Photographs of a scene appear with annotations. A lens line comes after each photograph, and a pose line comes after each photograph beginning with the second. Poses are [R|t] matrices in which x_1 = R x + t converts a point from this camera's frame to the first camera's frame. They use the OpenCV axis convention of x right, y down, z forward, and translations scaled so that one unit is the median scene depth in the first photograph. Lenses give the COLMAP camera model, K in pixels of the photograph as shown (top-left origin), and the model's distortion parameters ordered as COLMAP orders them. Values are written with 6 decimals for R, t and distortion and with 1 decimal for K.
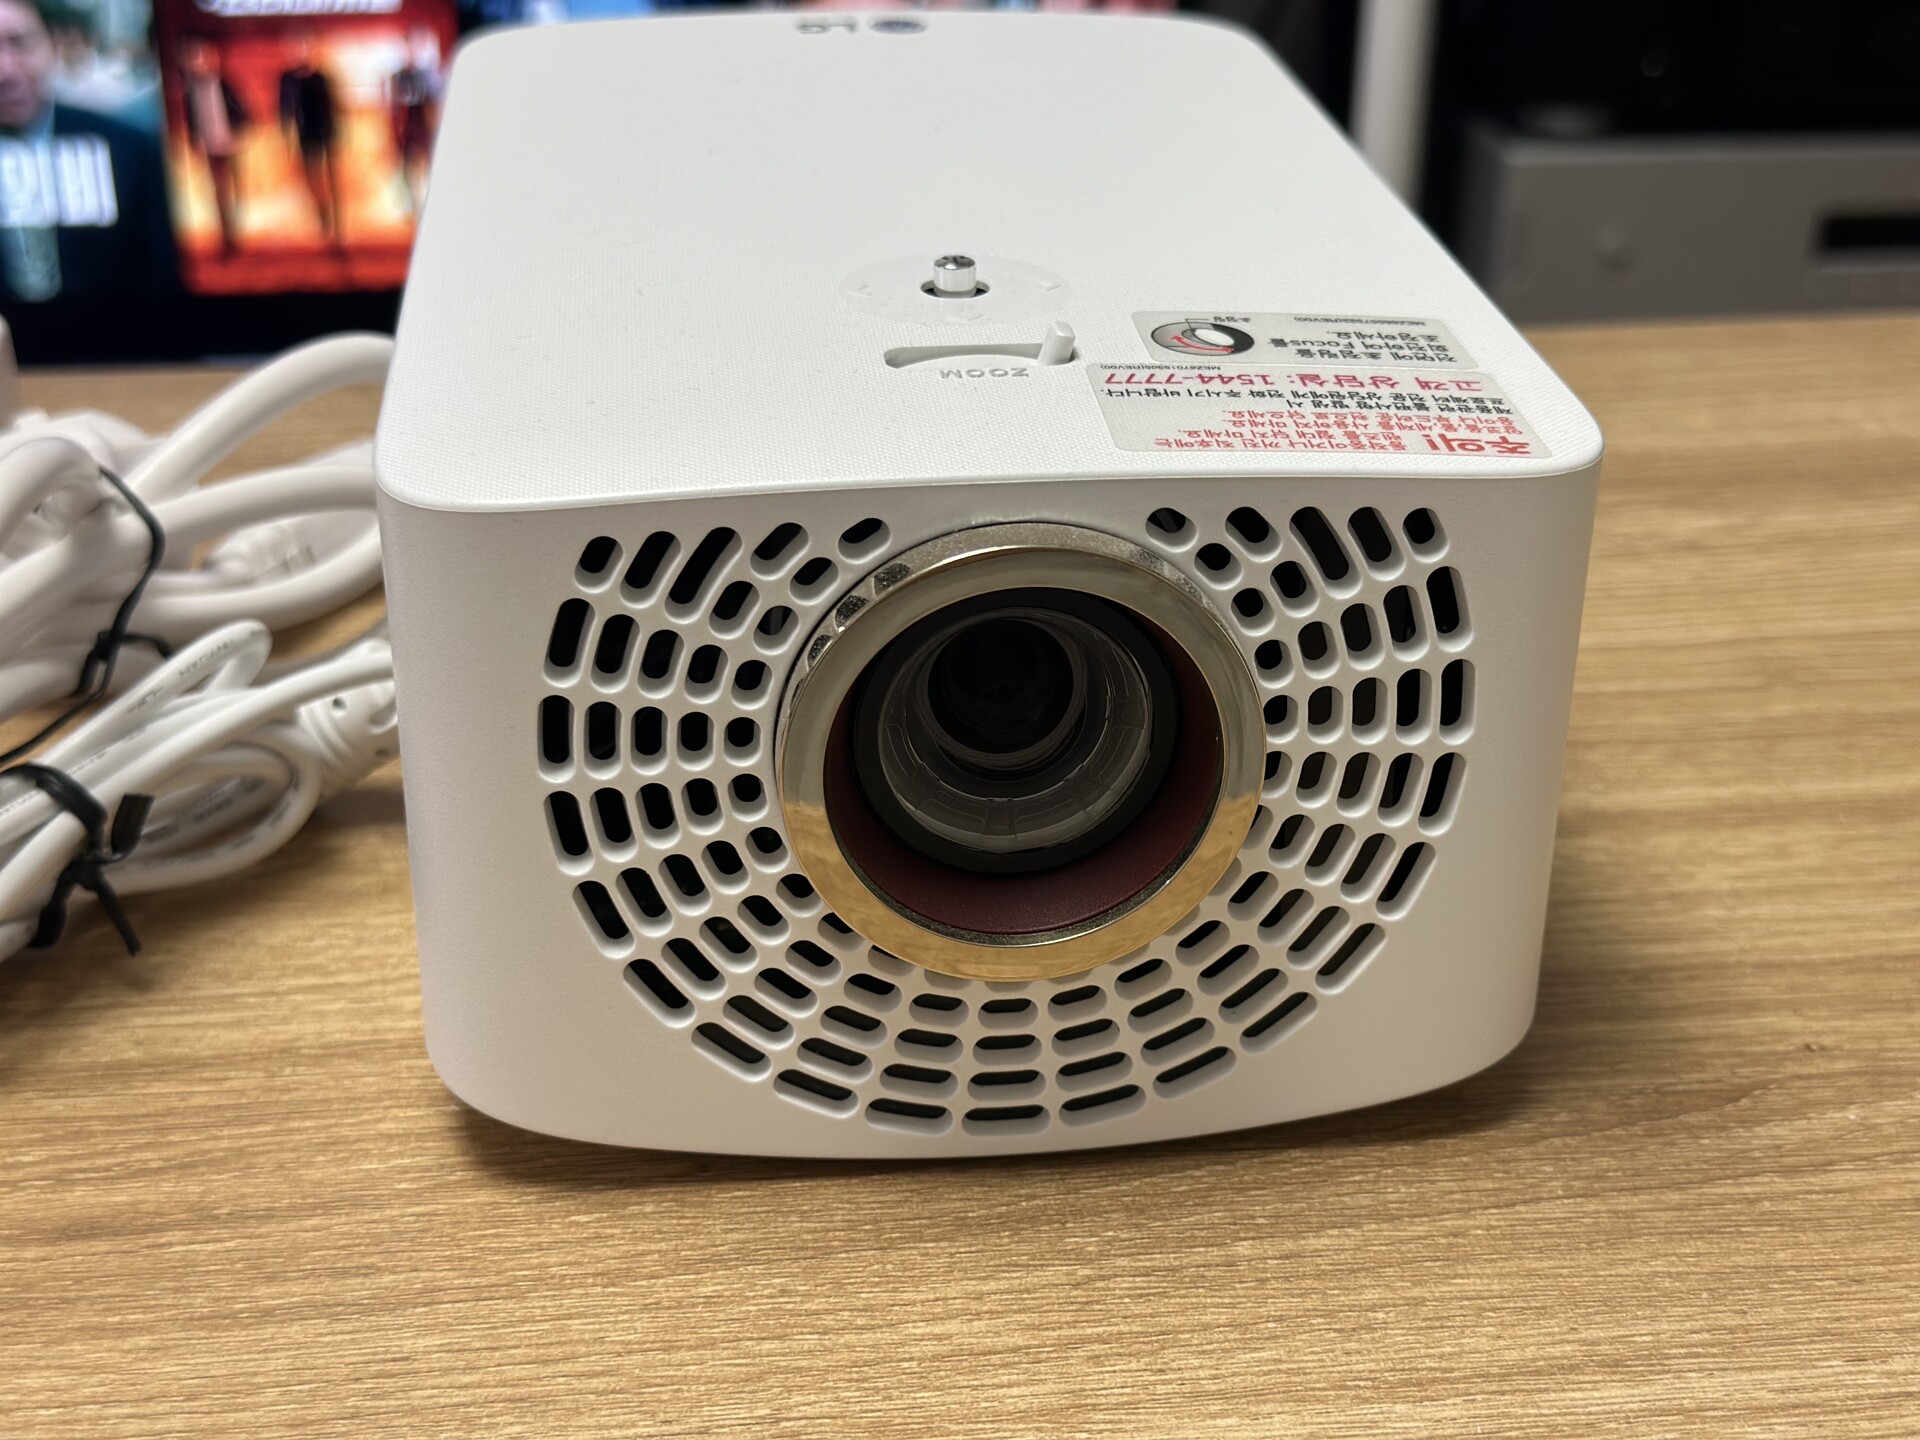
lens RADIAL K [[2714.1, 0, 960.0], [0, 2714.1, 720.0], [0, 0, 1]] dist [0.221642, -0.353251]
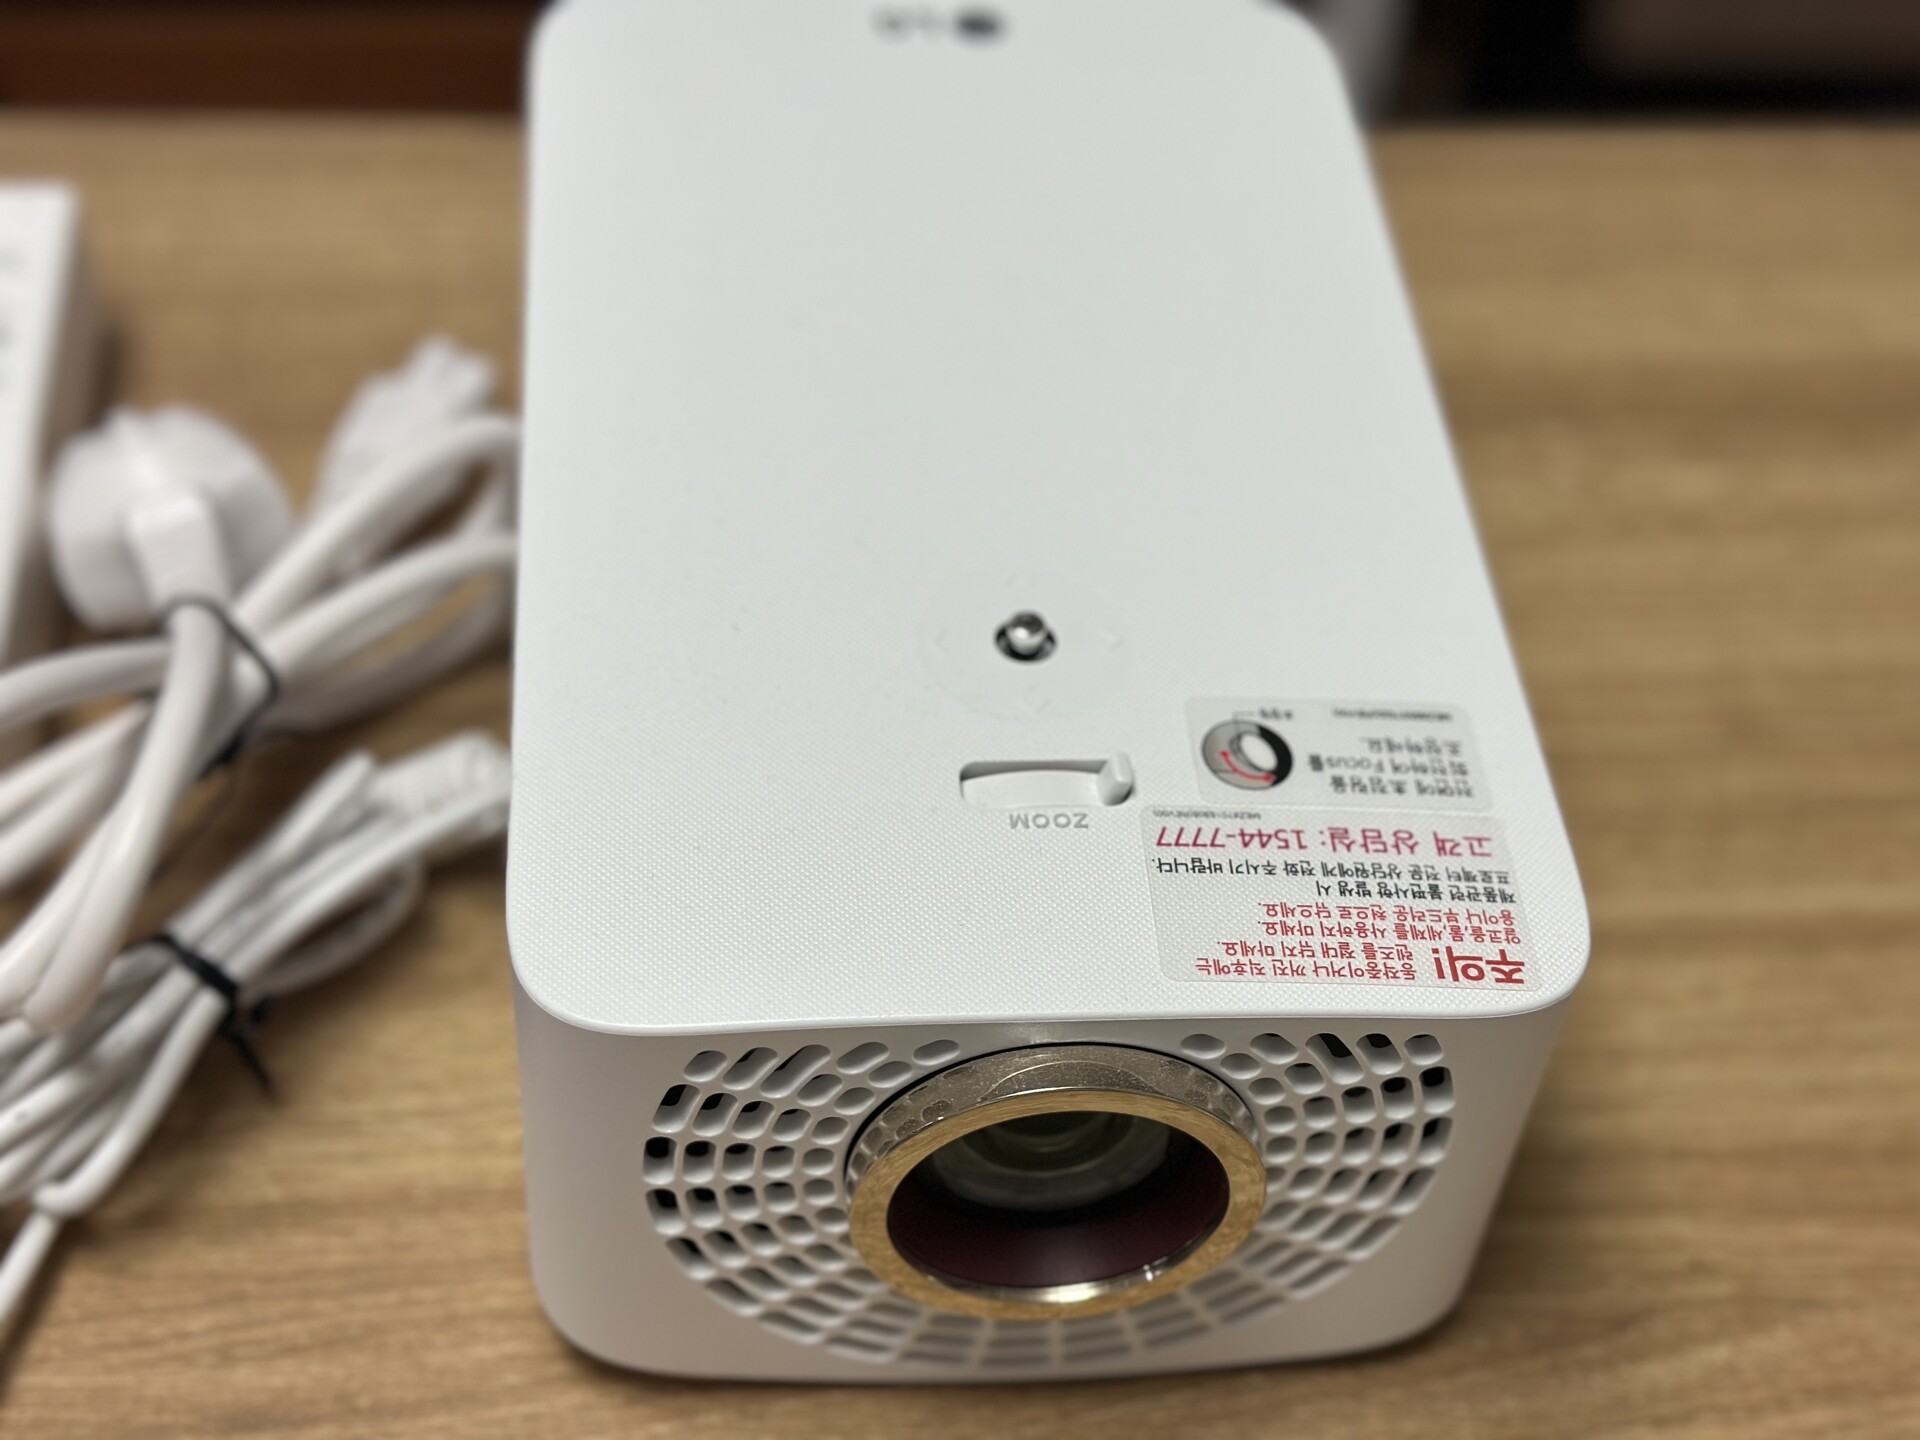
lens RADIAL K [[2714.1, 0, 960.0], [0, 2714.1, 720.0], [0, 0, 1]] dist [0.221642, -0.353251]
pose [[0.997620, 0.063634, 0.026545, -0.059201], [-0.068903, 0.934039, 0.350463, -0.549988], [-0.002493, -0.351458, 0.936200, -0.024972]]
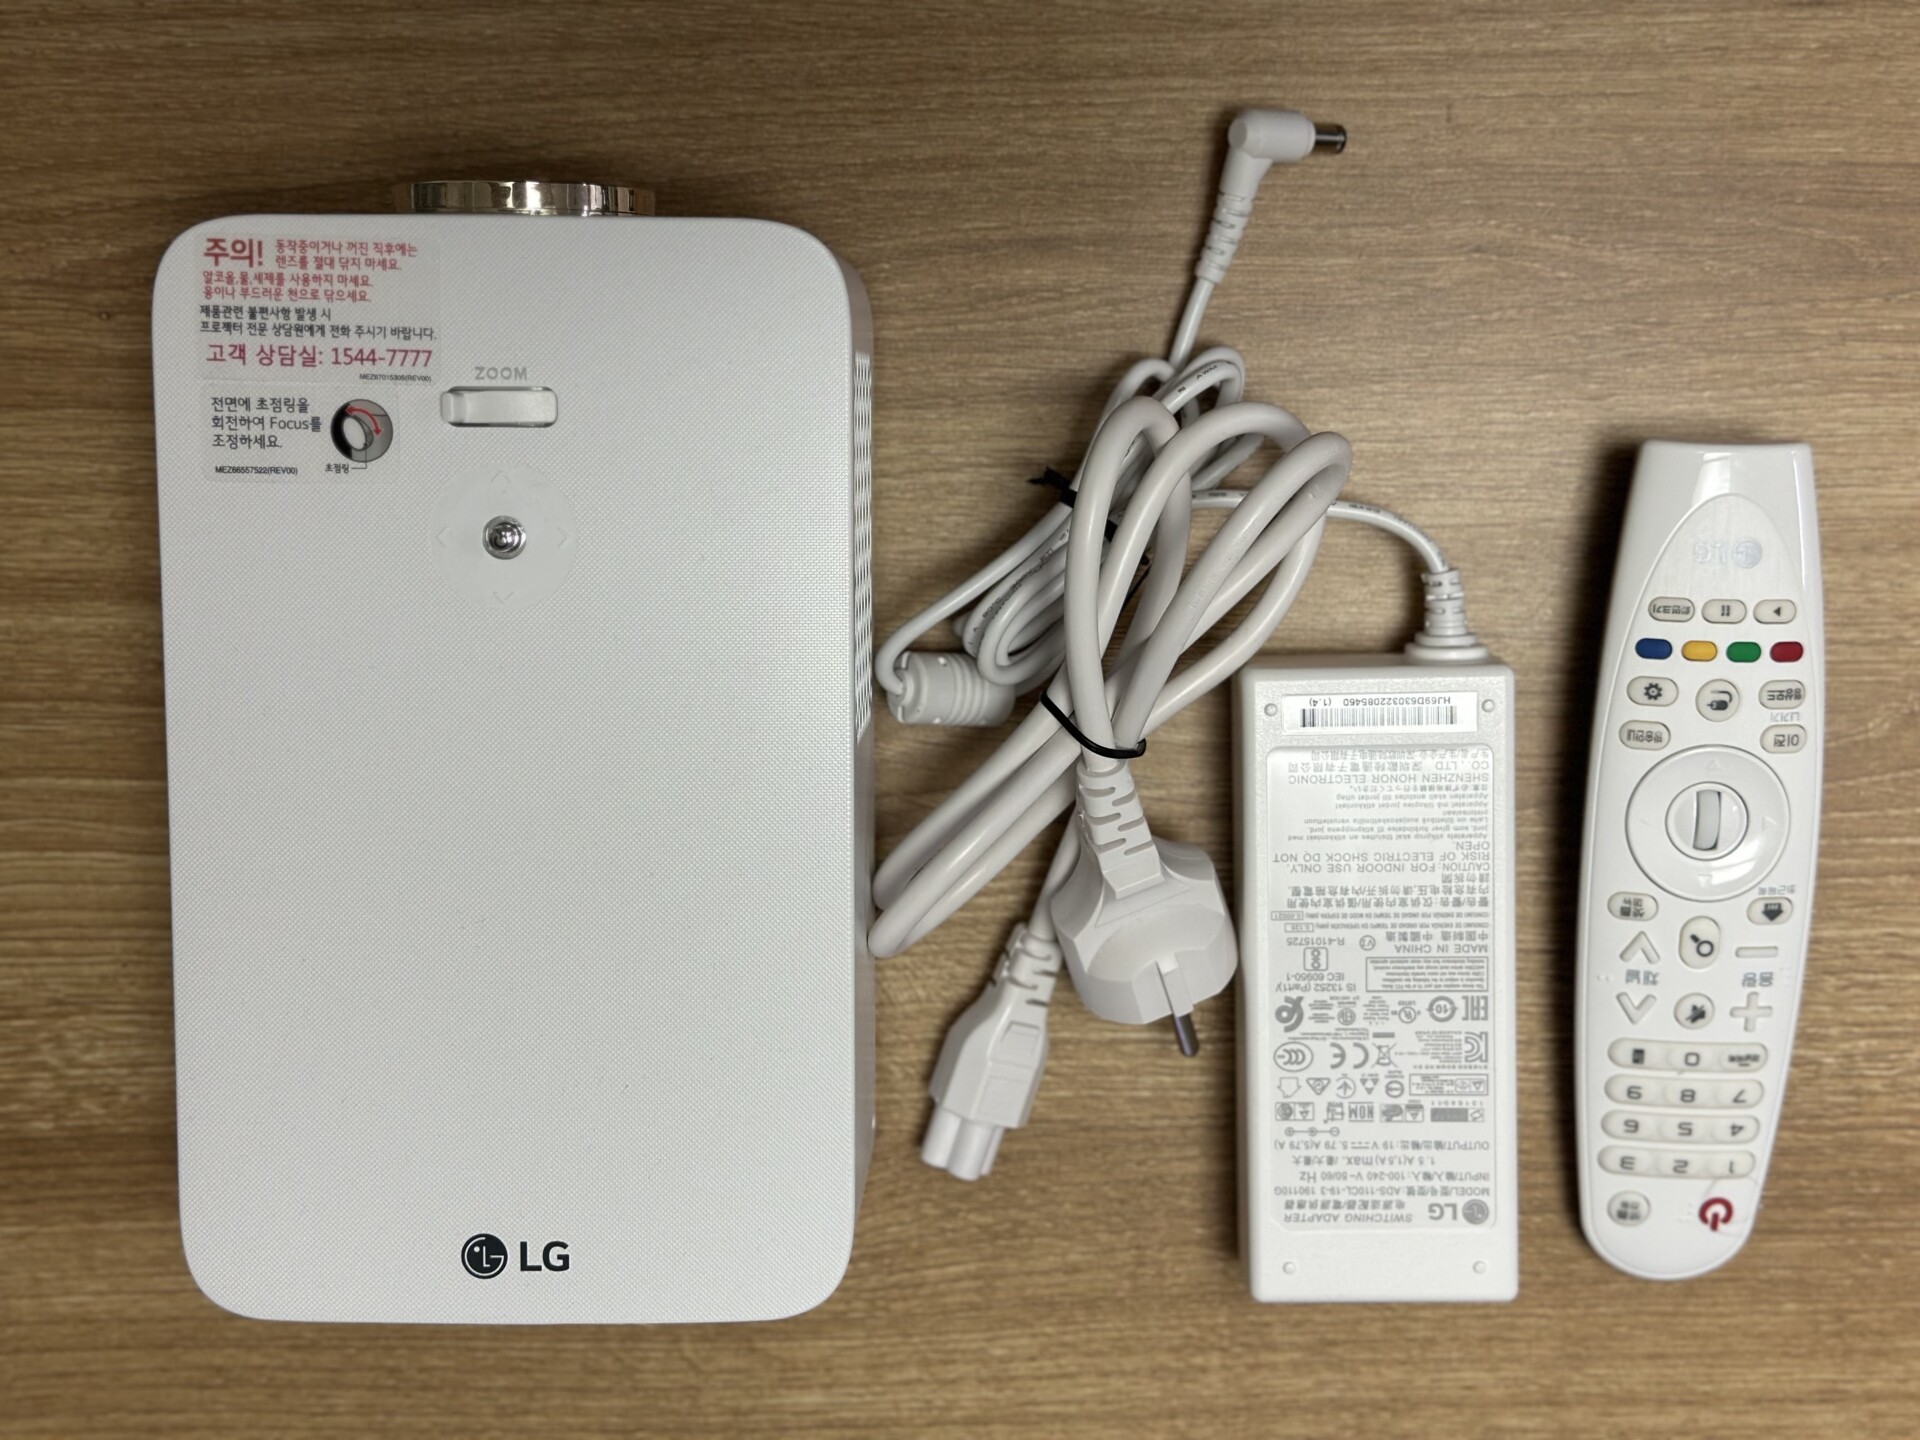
lens RADIAL K [[2714.1, 0, 960.0], [0, 2714.1, 720.0], [0, 0, 1]] dist [0.221642, -0.353251]
pose [[-0.993429, -0.114365, 0.004471, -0.308118], [0.067345, -0.552515, 0.830778, -1.647724], [-0.092541, 0.825620, 0.556586, 0.195125]]
